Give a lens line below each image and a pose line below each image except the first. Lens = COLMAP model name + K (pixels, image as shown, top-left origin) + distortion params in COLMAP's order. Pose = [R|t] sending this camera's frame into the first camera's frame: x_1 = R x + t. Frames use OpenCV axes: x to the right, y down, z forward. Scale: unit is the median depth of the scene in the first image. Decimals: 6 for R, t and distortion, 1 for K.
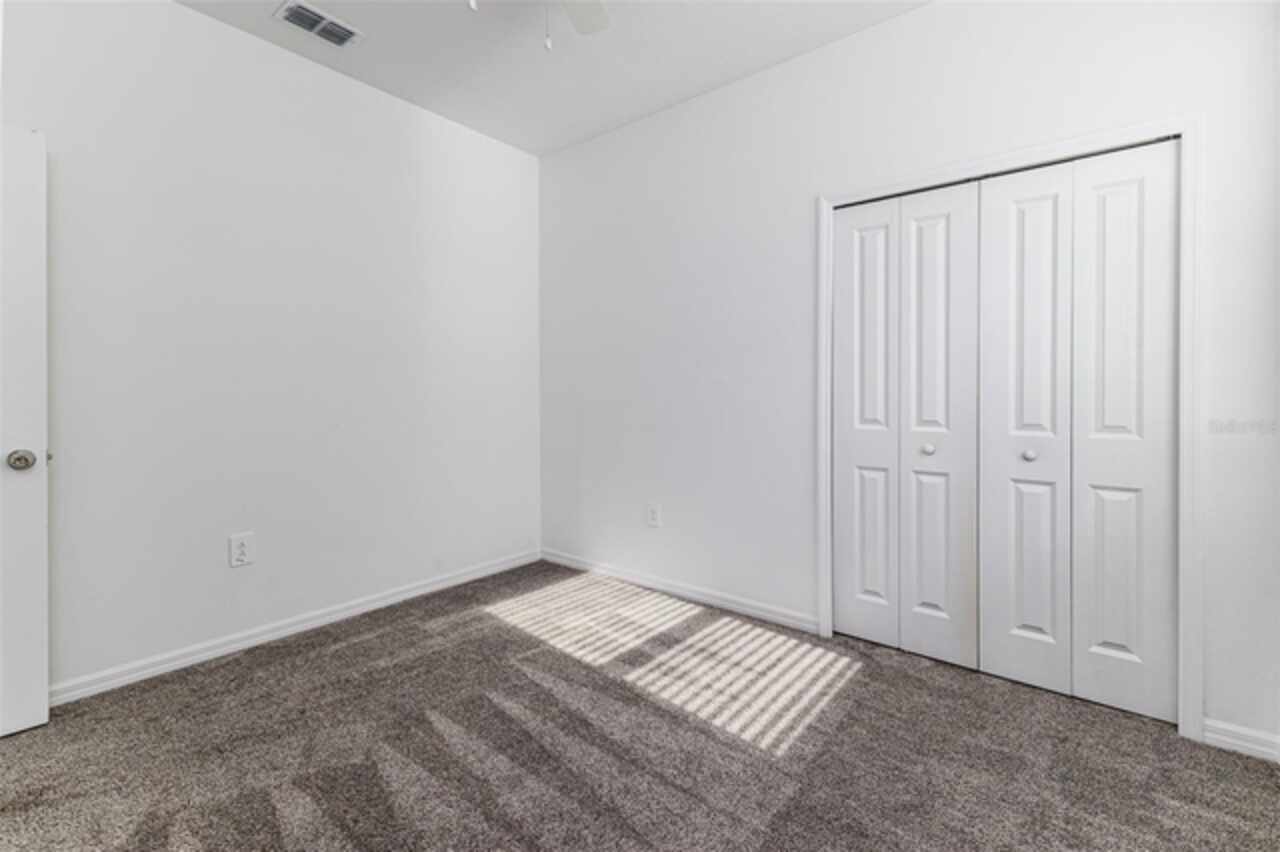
lens RADIAL K [[567.2, 0, 671.2], [0, 567.2, 411.9], [0, 0, 1]] dist [0.022227, 0.000188]
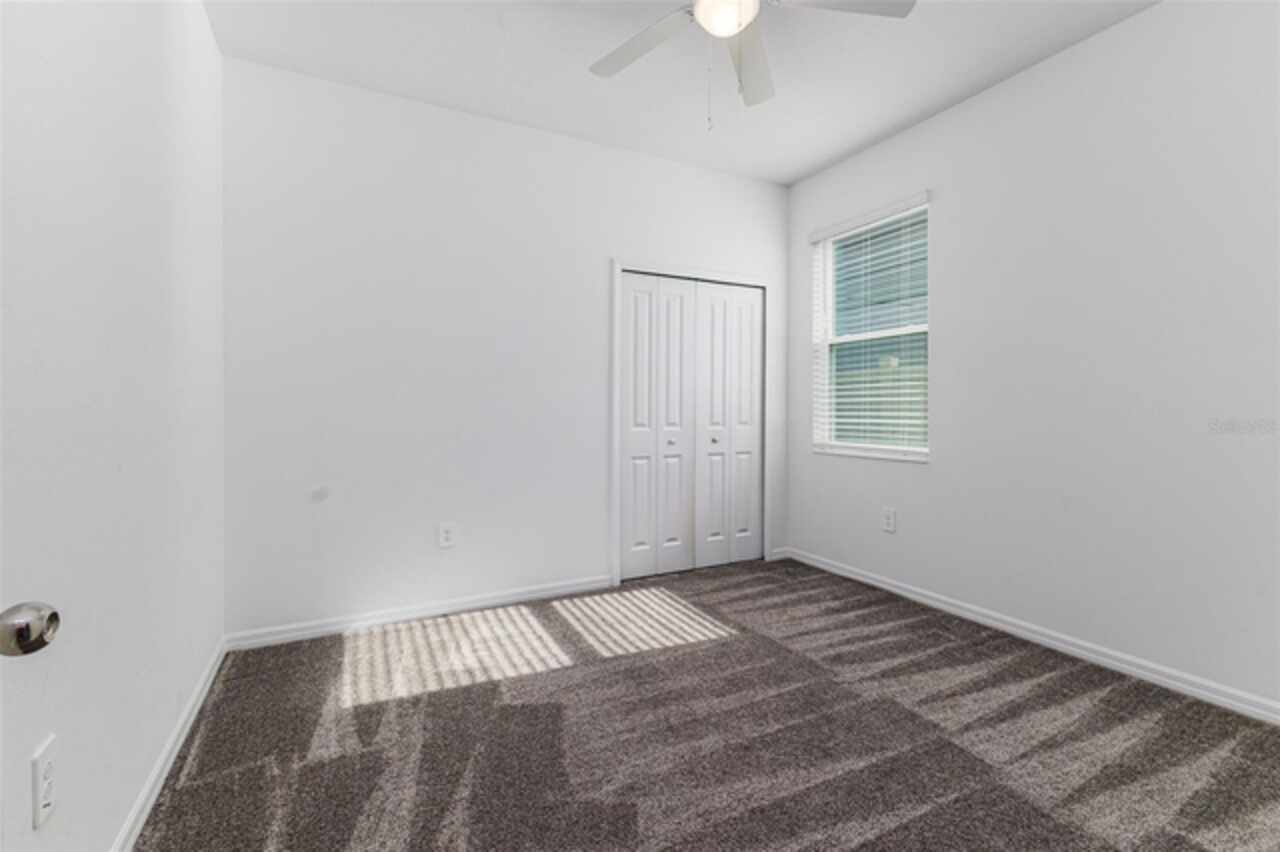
lens RADIAL K [[555.3, 0, 644.1], [0, 555.3, 419.3], [0, 0, 1]] dist [0.031549, 0.000024]
pose [[0.417084, -0.027406, 0.908455, -0.941422], [0.026808, 0.999481, 0.017844, -0.022867], [-0.908472, 0.016911, 0.417603, 0.408965]]
